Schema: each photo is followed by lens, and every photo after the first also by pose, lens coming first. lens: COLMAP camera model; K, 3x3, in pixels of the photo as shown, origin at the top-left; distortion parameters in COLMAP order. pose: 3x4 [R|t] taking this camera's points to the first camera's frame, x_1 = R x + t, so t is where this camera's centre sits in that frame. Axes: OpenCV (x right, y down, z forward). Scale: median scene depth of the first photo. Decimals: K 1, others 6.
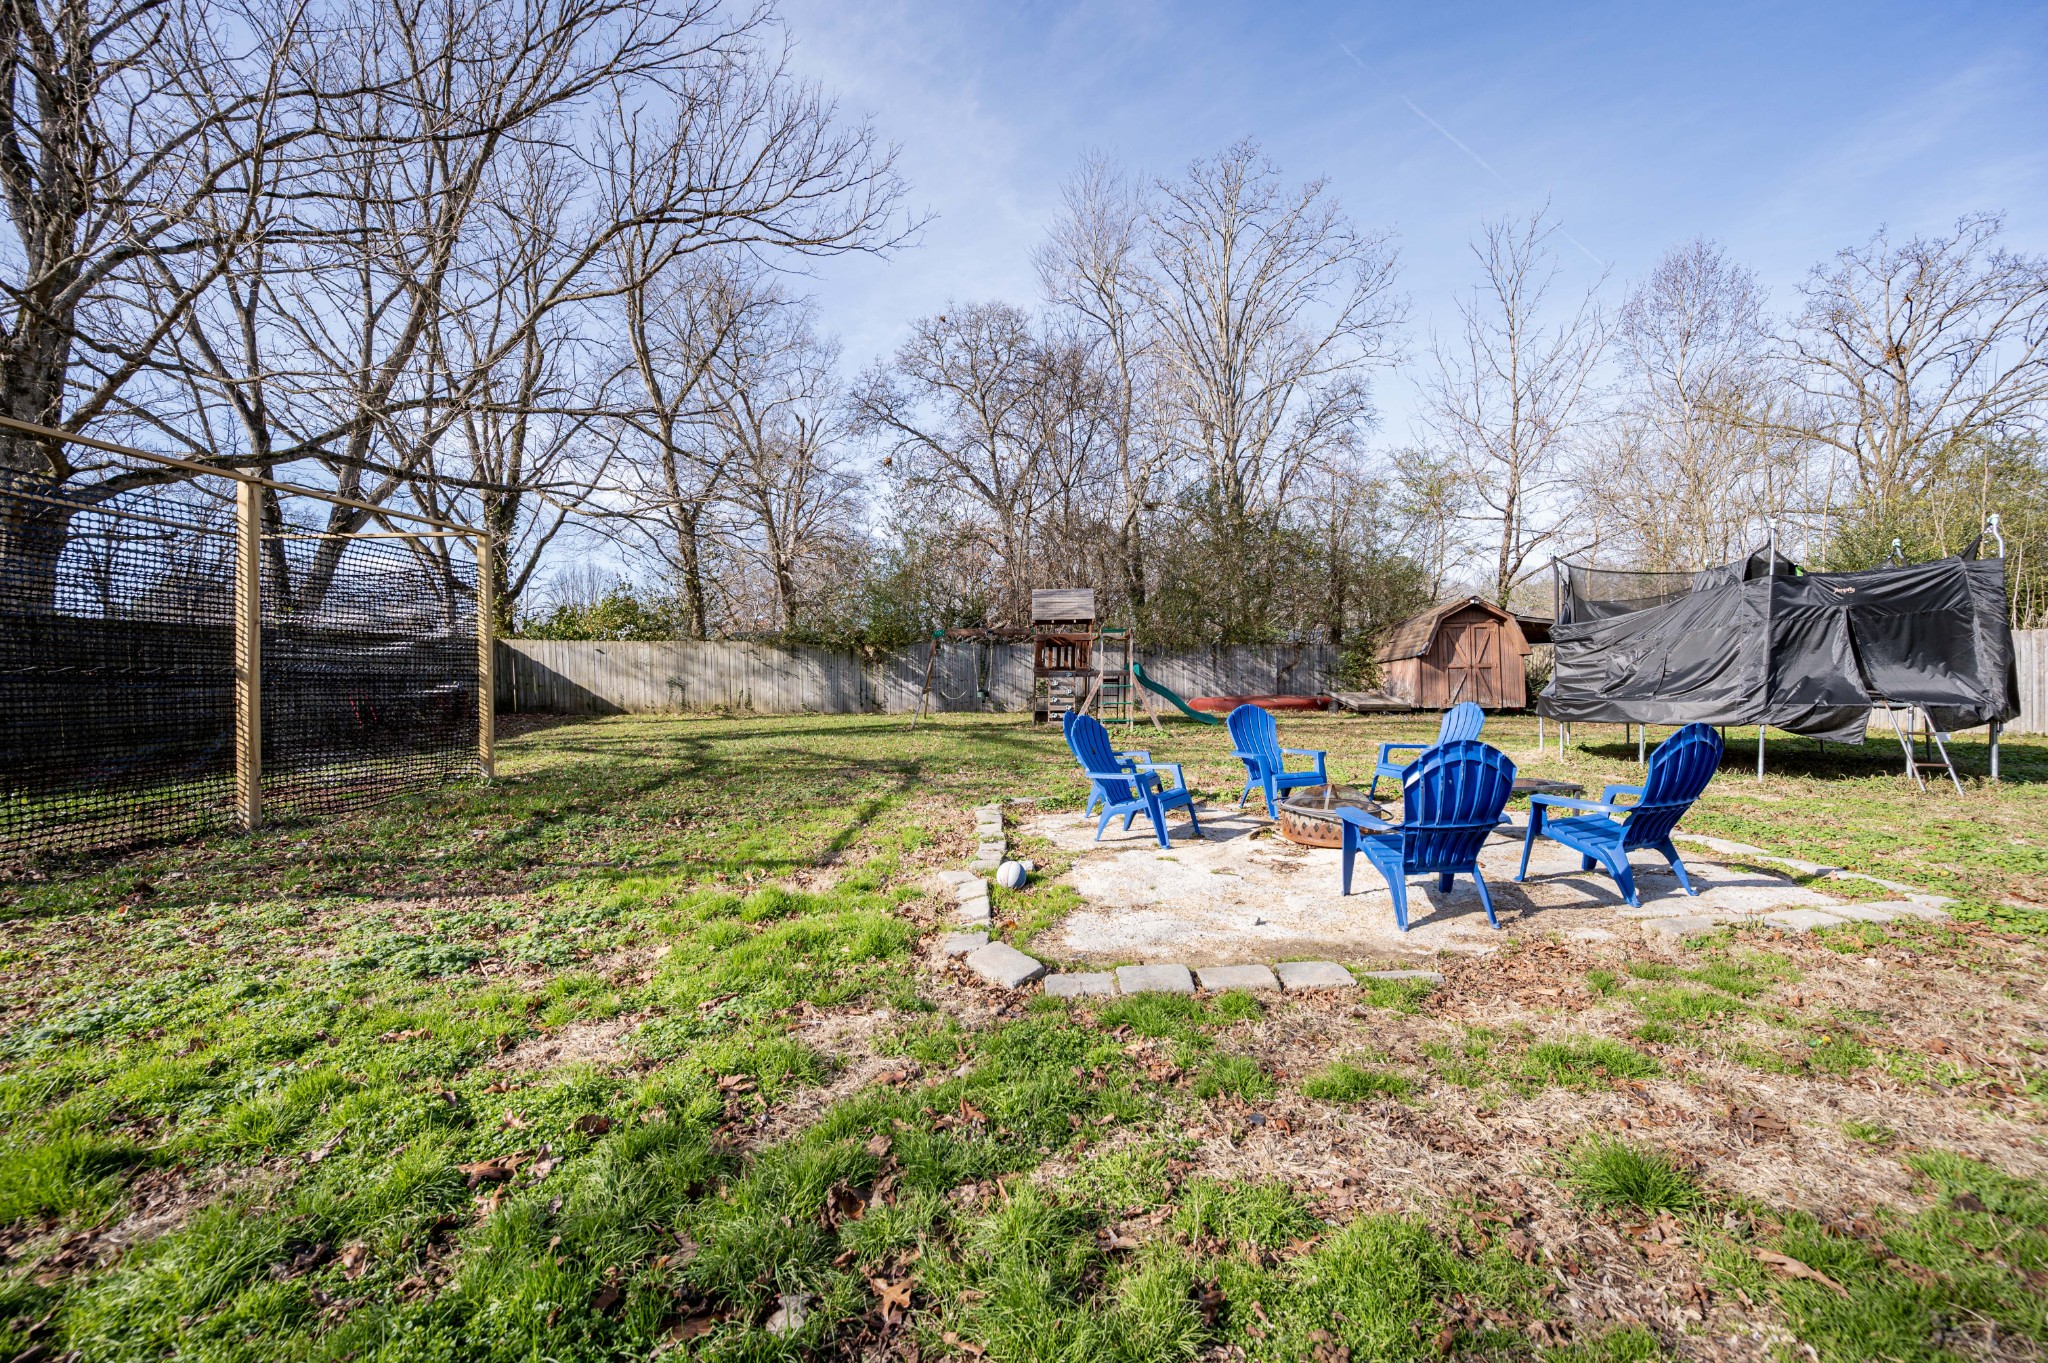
lens RADIAL K [[804.5, 0, 1023.5], [0, 804.5, 681.8], [0, 0, 1]] dist [-0.001648, -0.000096]
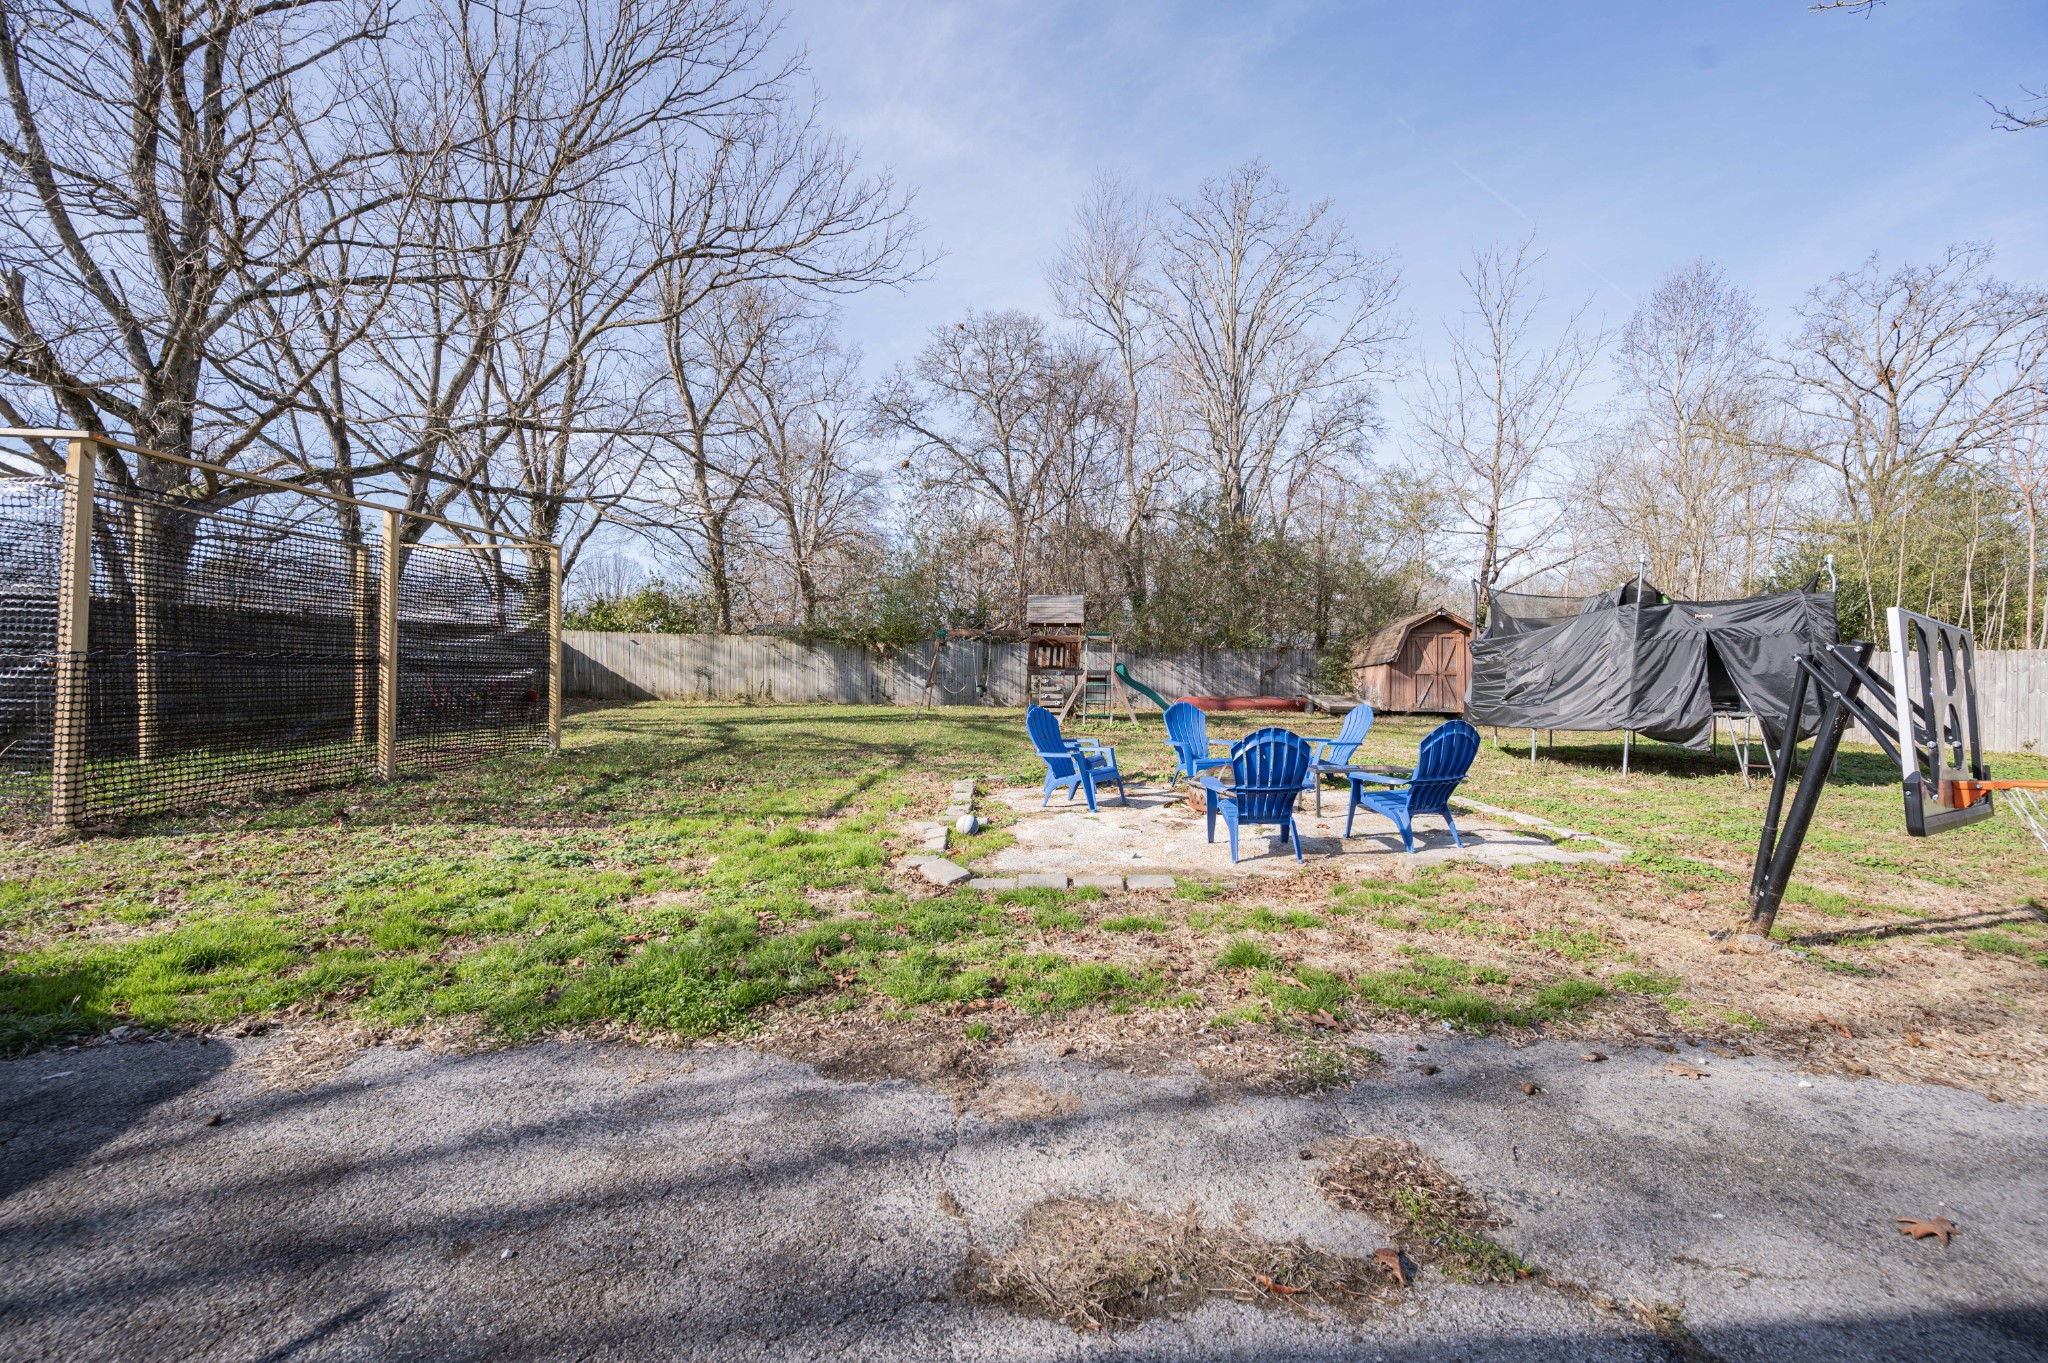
lens RADIAL K [[804.5, 0, 1024.4], [0, 804.5, 680.7], [0, 0, 1]] dist [-0.001648, -0.000096]
pose [[0.999570, 0.021924, -0.019483, 0.031315], [-0.021856, 0.999754, 0.003666, -0.001492], [0.019559, -0.003238, 0.999803, -0.102531]]
